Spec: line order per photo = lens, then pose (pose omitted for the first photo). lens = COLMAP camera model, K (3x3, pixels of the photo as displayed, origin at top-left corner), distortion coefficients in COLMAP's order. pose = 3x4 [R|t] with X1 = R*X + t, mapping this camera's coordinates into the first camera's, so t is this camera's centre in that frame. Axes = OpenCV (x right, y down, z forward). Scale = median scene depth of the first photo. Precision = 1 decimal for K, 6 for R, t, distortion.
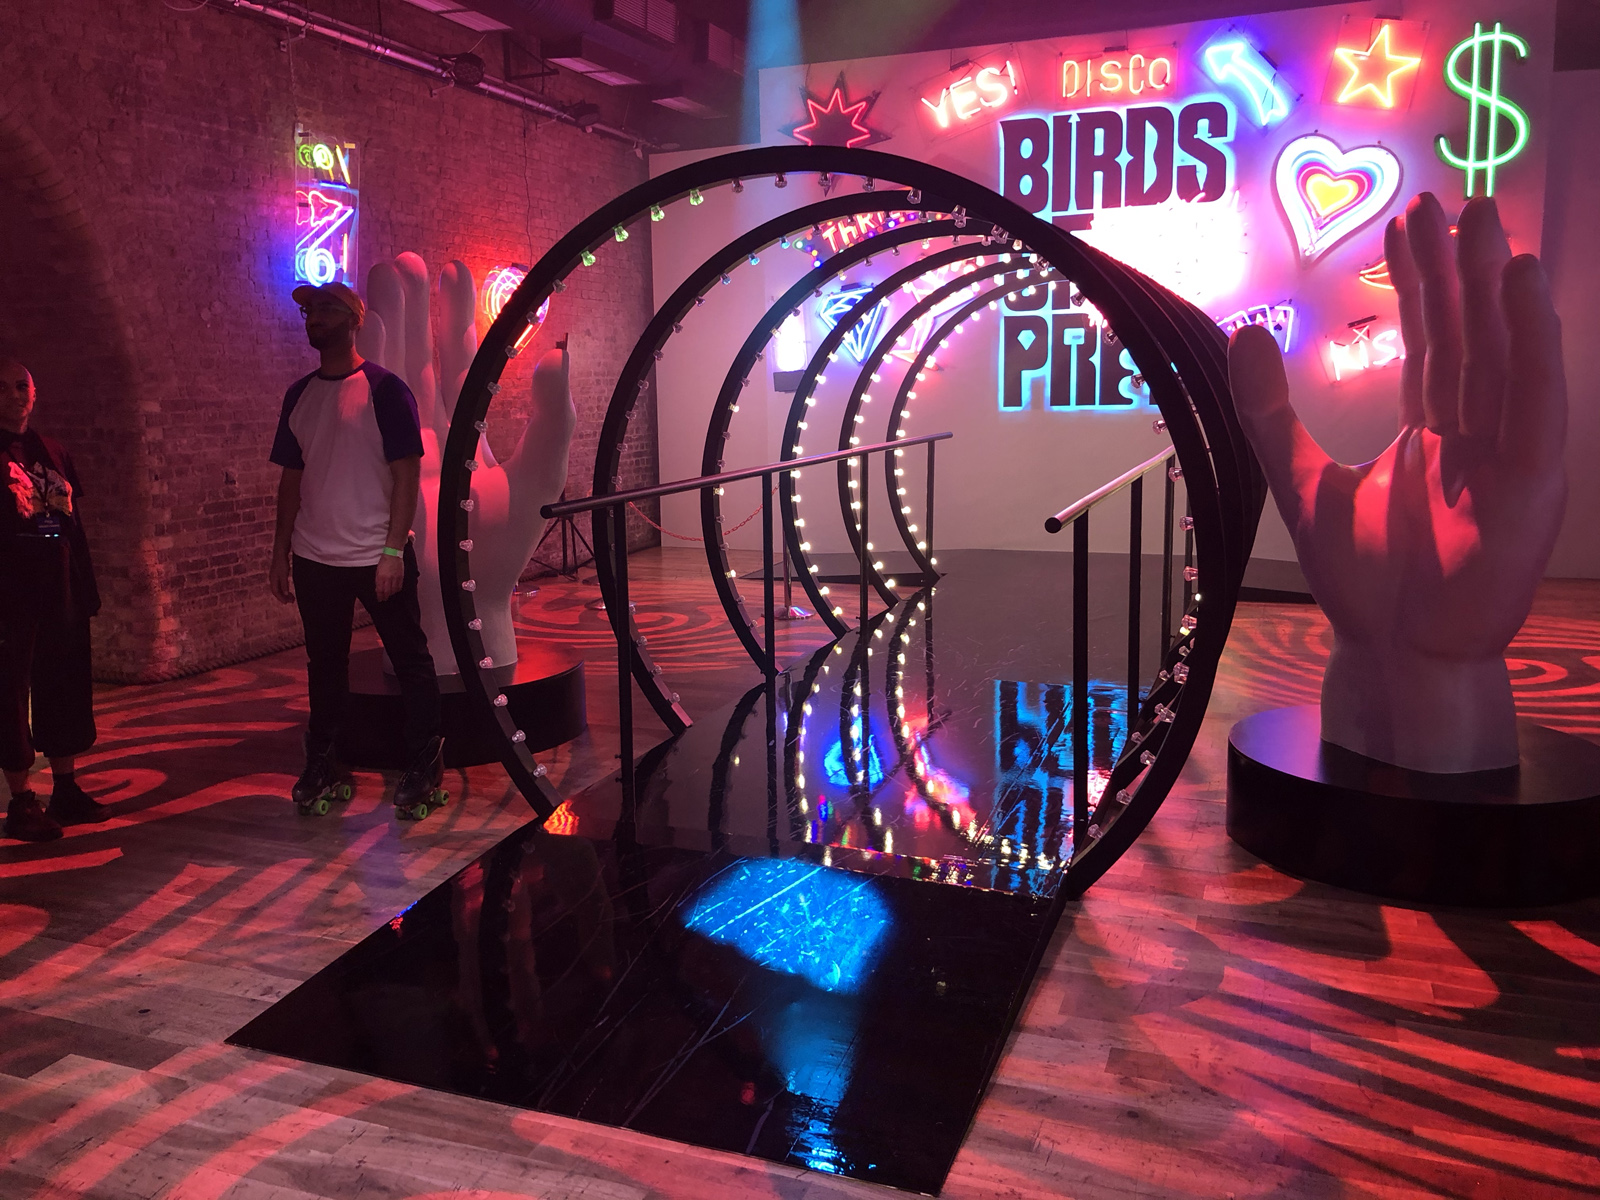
lens RADIAL K [[1328.7, 0, 800.0], [0, 1328.7, 600.0], [0, 0, 1]] dist [-0.044306, 0.088847]
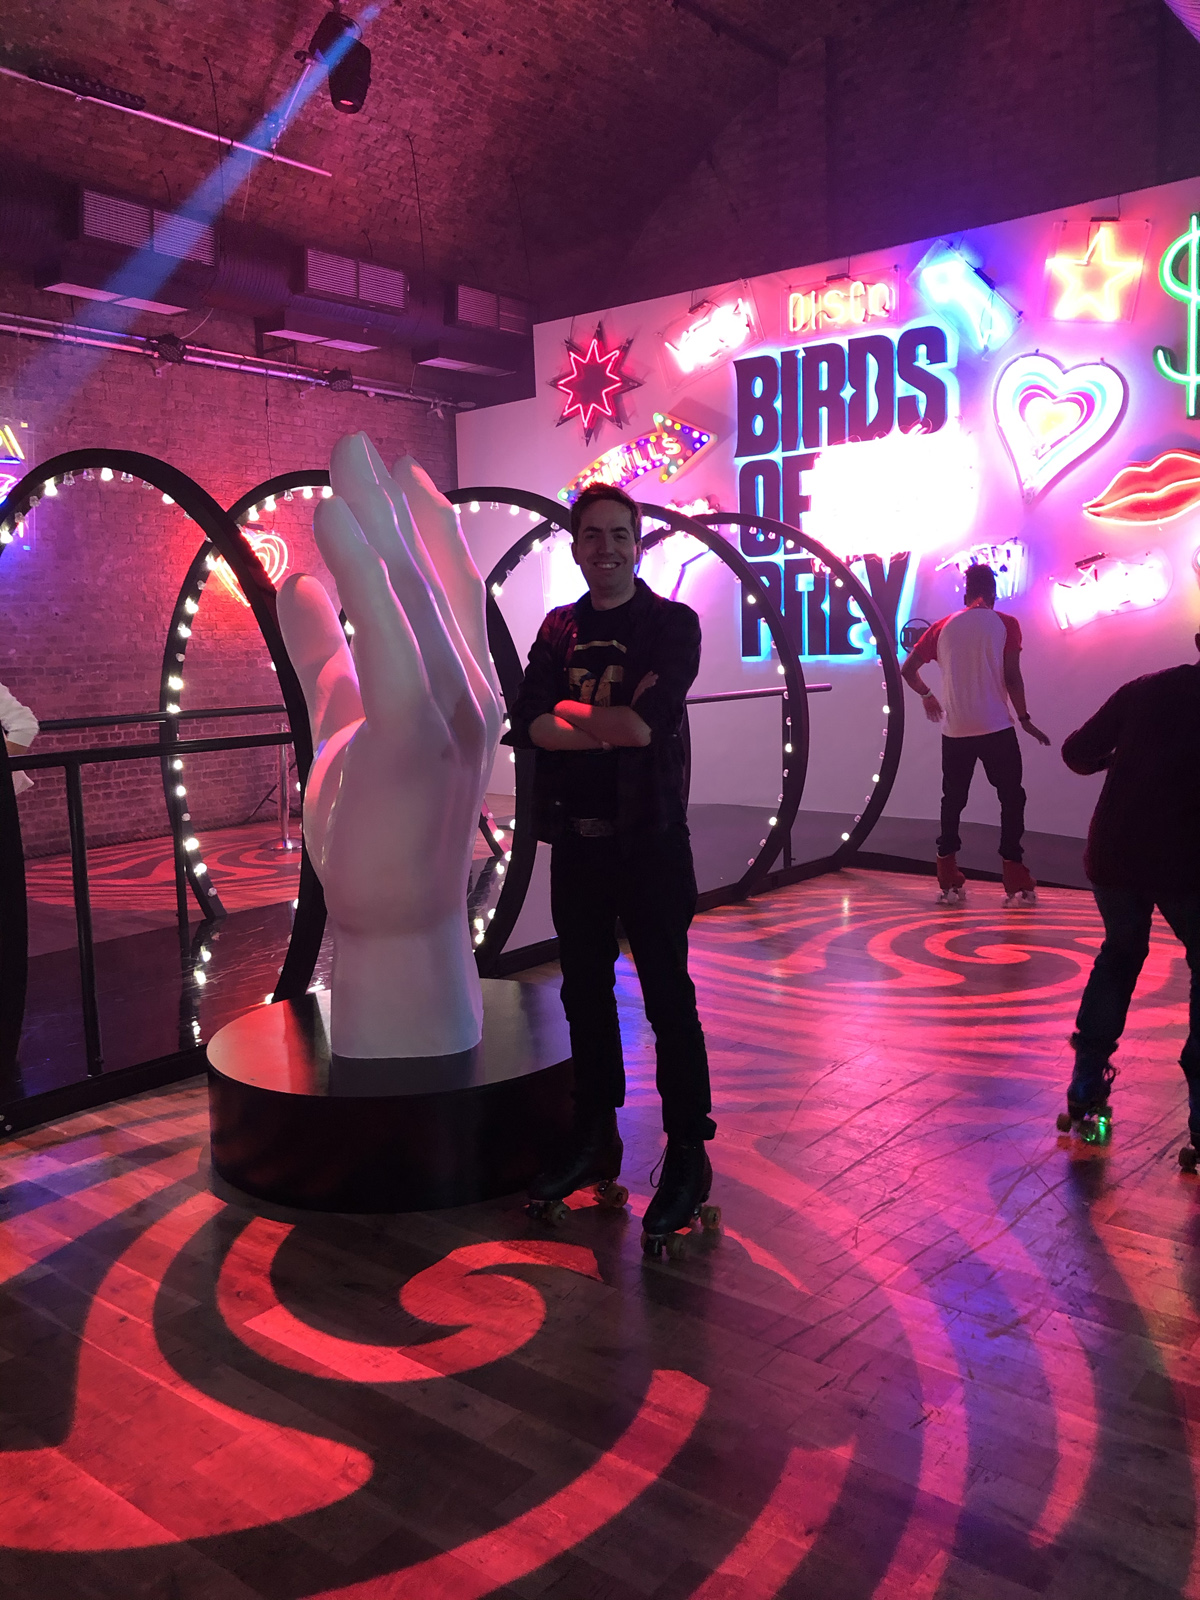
lens RADIAL K [[1328.7, 0, 600.0], [0, 1328.7, 800.0], [0, 0, 1]] dist [-0.044306, 0.088847]
pose [[0.954292, 0.032881, -0.297062, 0.367468], [-0.043223, 0.998664, -0.028312, -0.012101], [0.295734, 0.039858, 0.954438, 0.067461]]
